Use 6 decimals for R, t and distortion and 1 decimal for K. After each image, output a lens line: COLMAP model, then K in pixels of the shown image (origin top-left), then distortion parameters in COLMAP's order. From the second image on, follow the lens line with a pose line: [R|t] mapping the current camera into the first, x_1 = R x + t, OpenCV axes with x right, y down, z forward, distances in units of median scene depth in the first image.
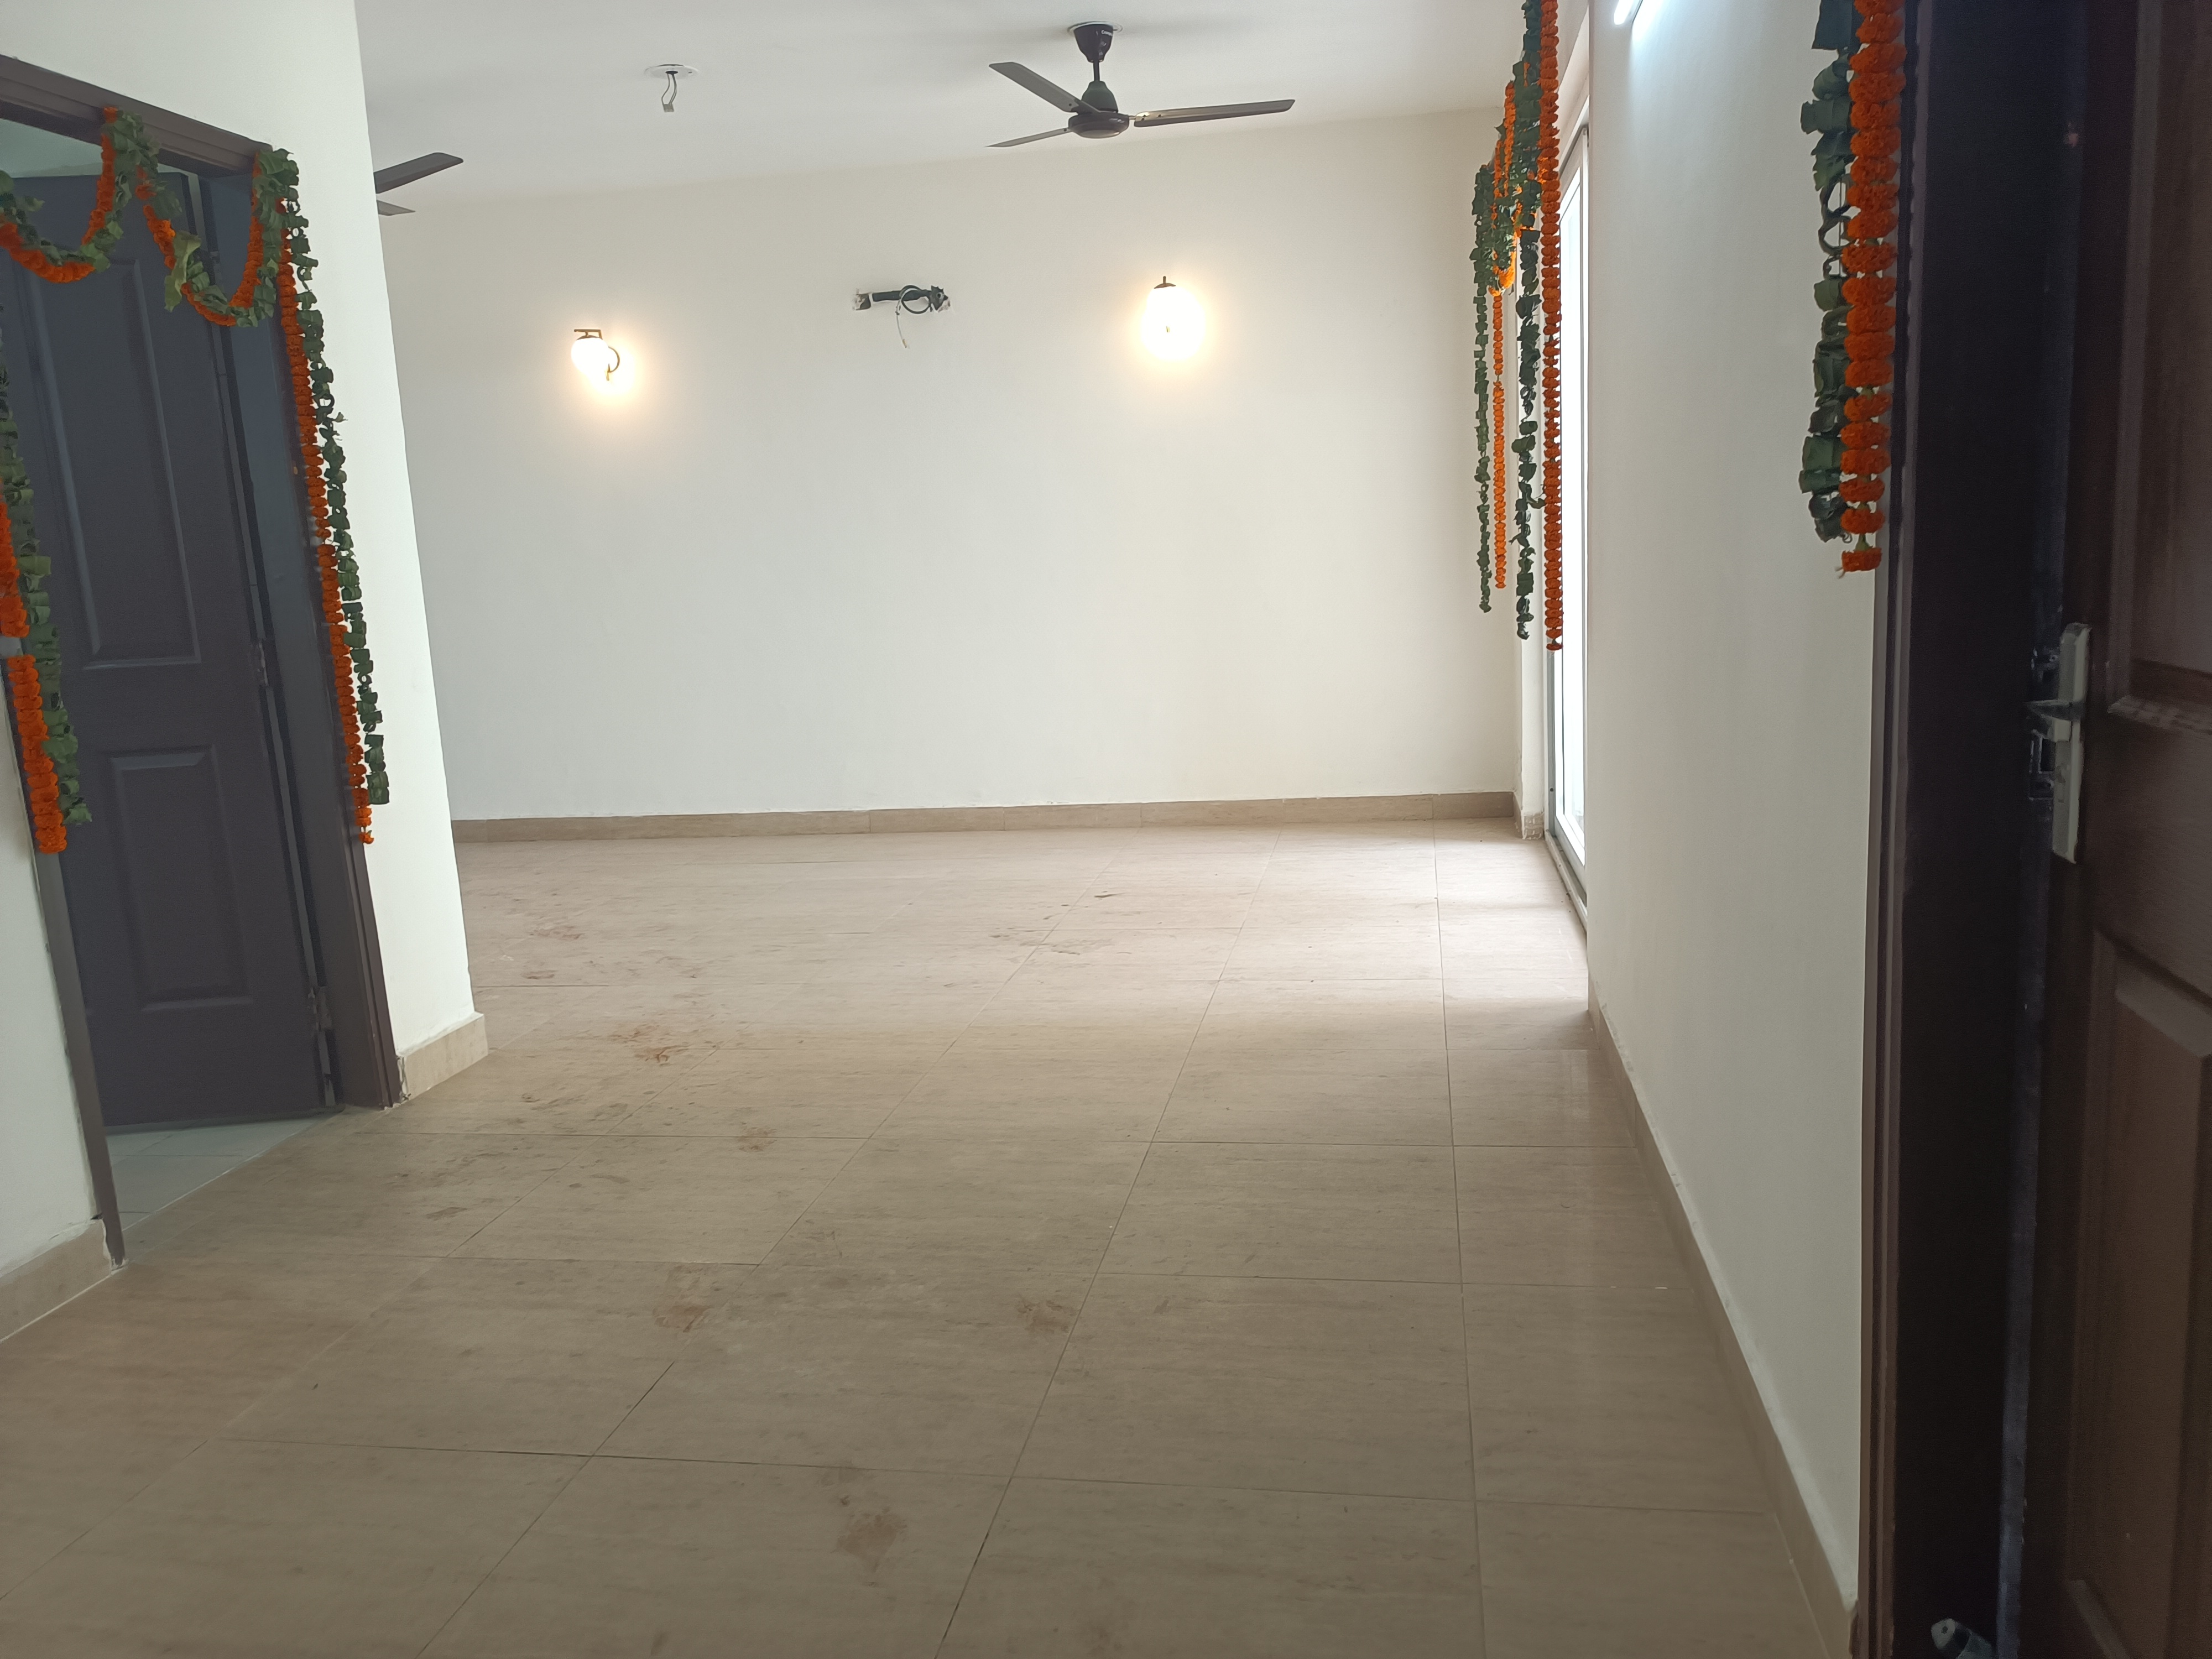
lens RADIAL K [[1650.8, 0, 1106.0], [0, 1650.8, 829.5], [0, 0, 1]] dist [0.047655, -0.064091]
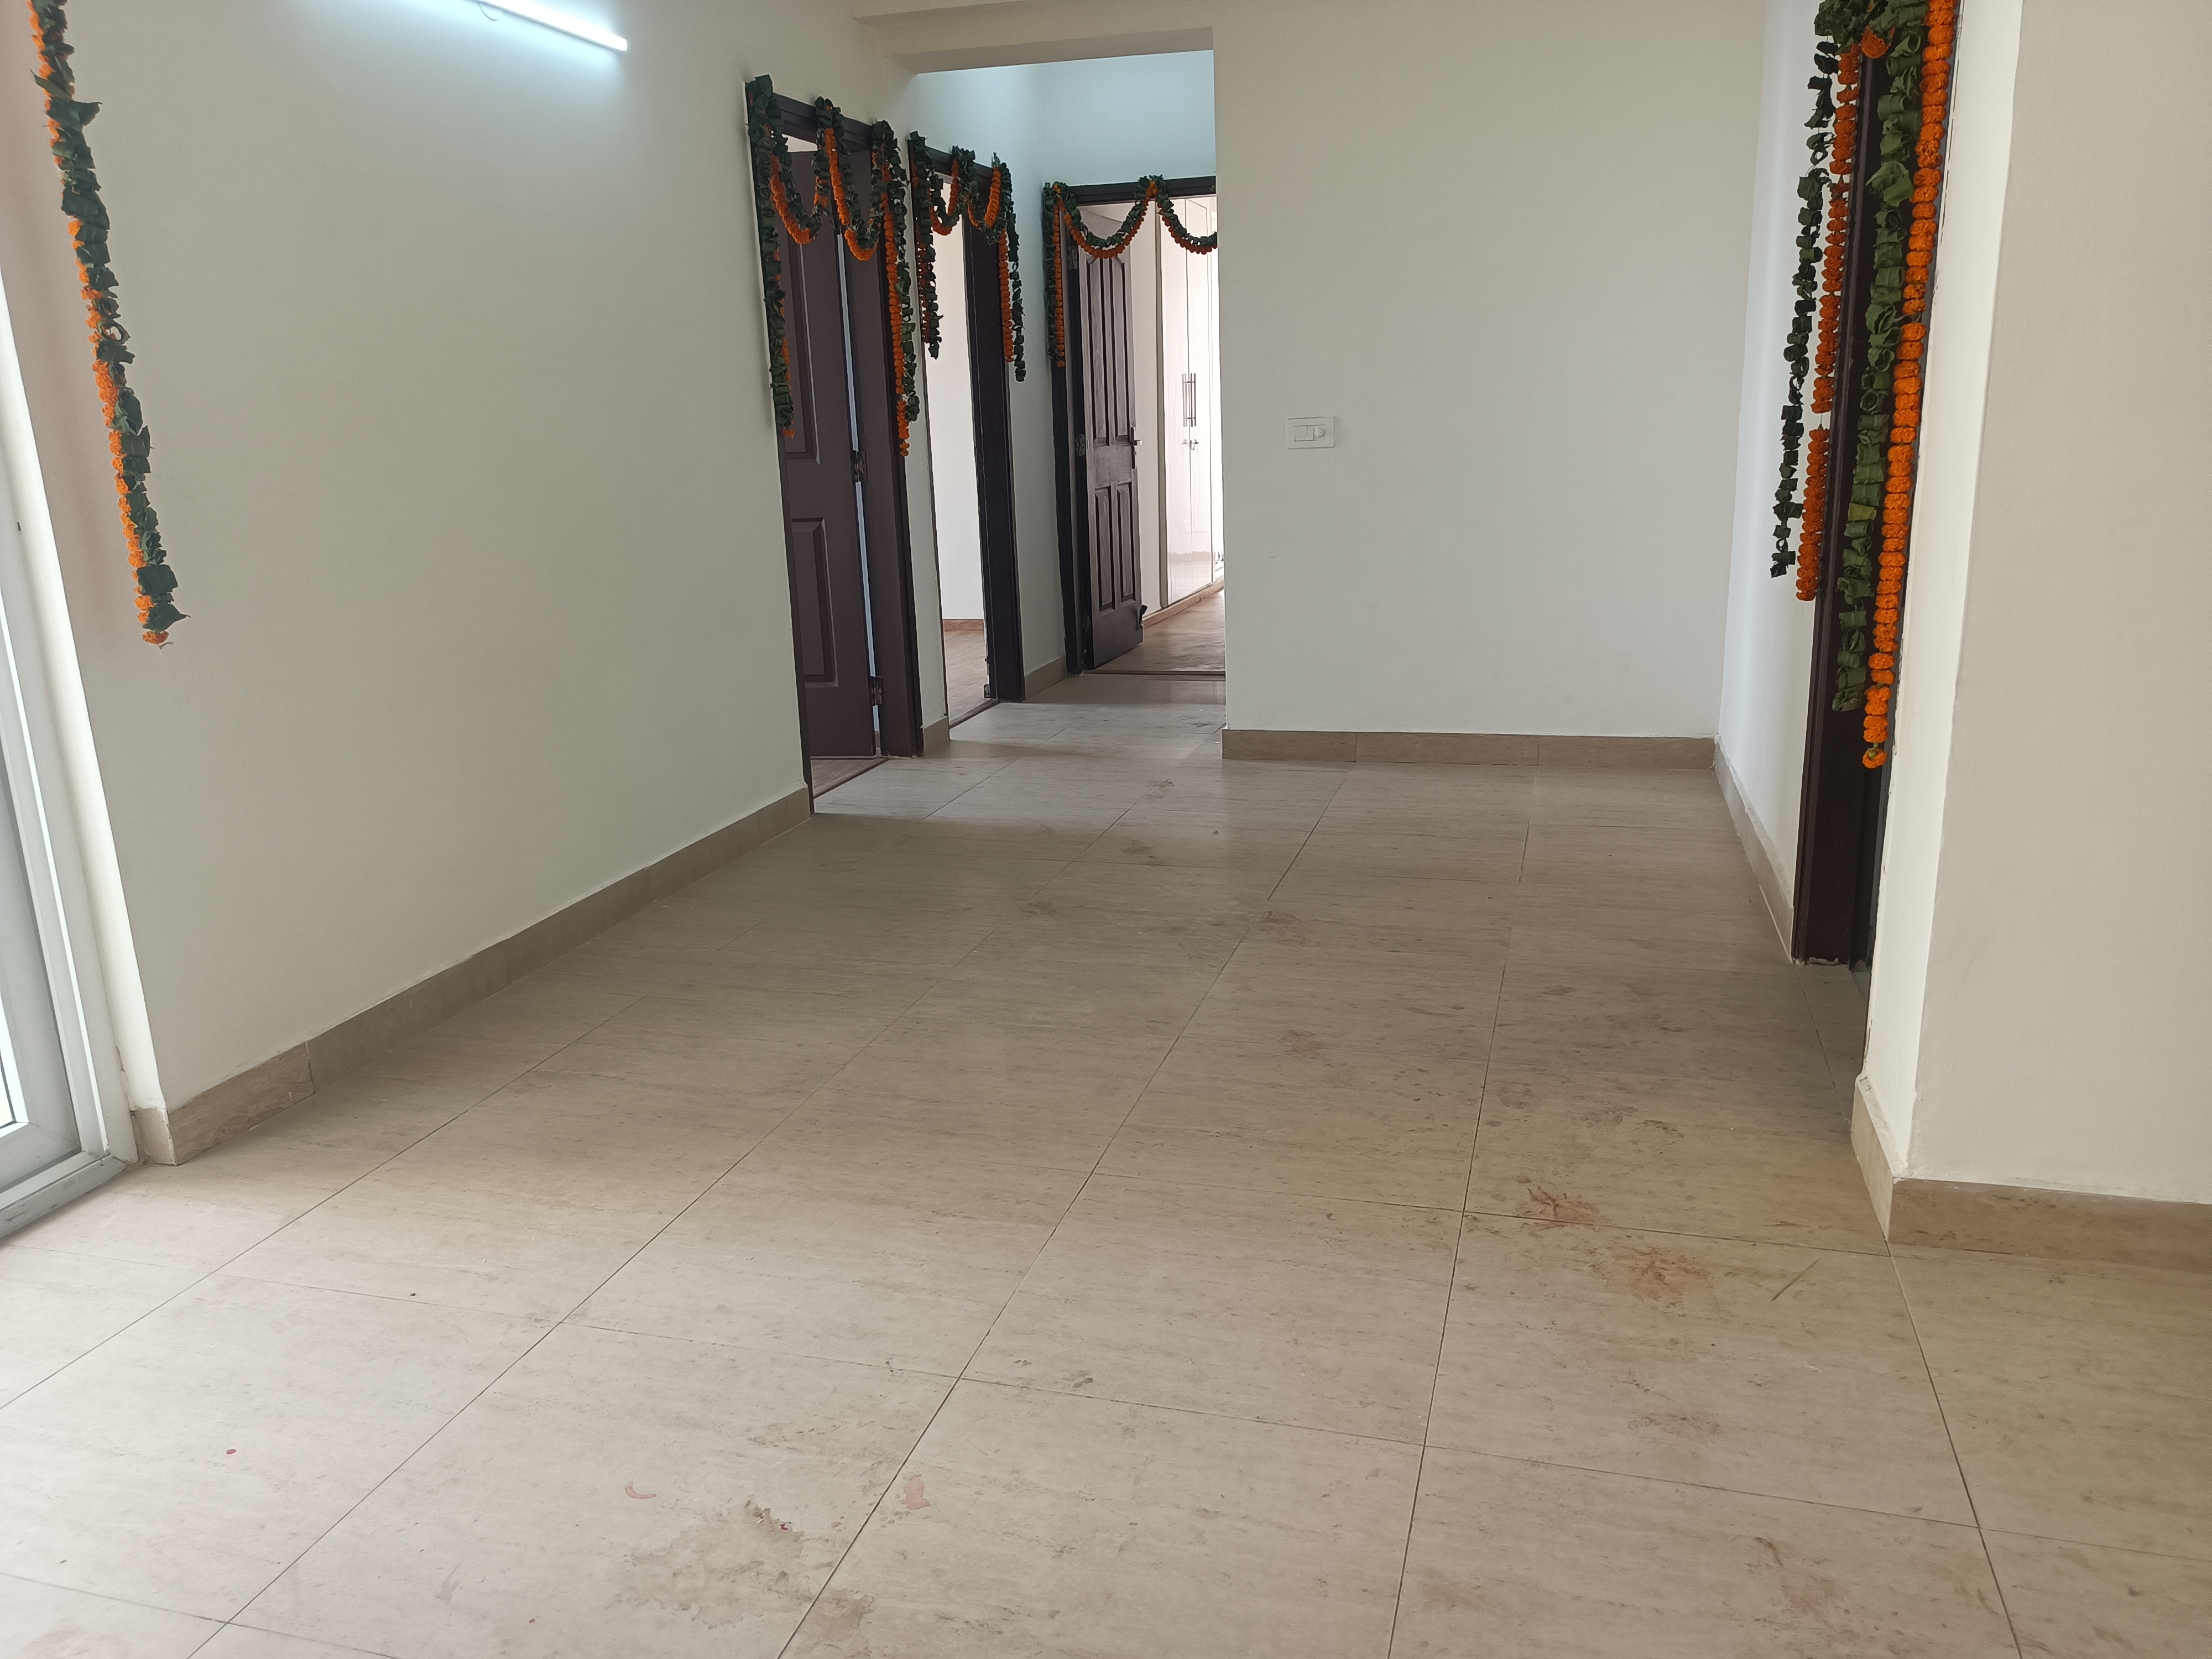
lens RADIAL K [[1660.5, 0, 1106.0], [0, 1660.5, 829.5], [0, 0, 1]] dist [0.035643, -0.023176]
pose [[-0.990925, 0.059213, 0.120672, -0.202409], [0.104152, 0.905749, 0.410817, -0.286680], [-0.084973, 0.419657, -0.903696, 1.642852]]
